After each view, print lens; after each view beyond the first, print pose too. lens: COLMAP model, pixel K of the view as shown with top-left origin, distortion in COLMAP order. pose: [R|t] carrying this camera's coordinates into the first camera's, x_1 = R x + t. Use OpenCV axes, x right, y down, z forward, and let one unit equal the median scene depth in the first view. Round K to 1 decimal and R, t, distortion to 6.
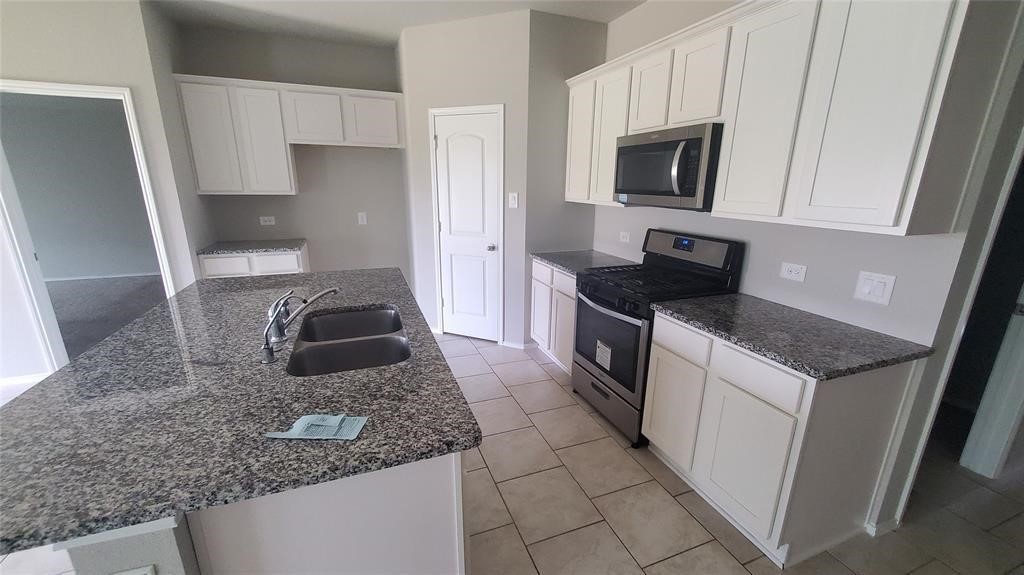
lens RADIAL K [[409.5, 0, 517.6], [0, 409.5, 298.6], [0, 0, 1]] dist [0.007255, 0.000521]
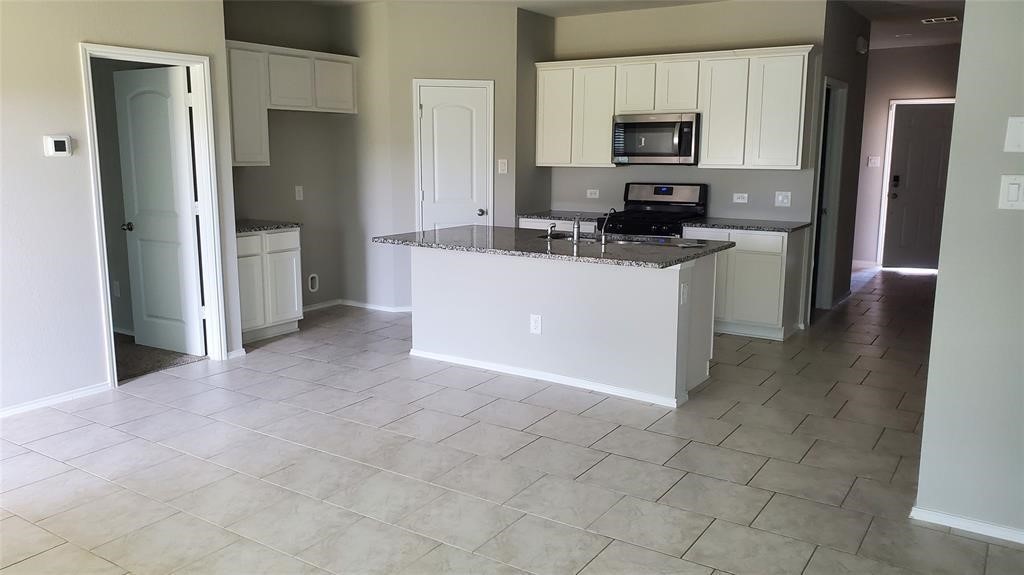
lens RADIAL K [[794.2, 0, 507.9], [0, 794.2, 285.2], [0, 0, 1]] dist [0.066523, -0.002806]
pose [[0.817862, -0.107952, 0.565197, -1.491714], [0.166923, 0.984517, -0.053502, 0.225307], [-0.550671, 0.138102, 0.823219, -0.842487]]
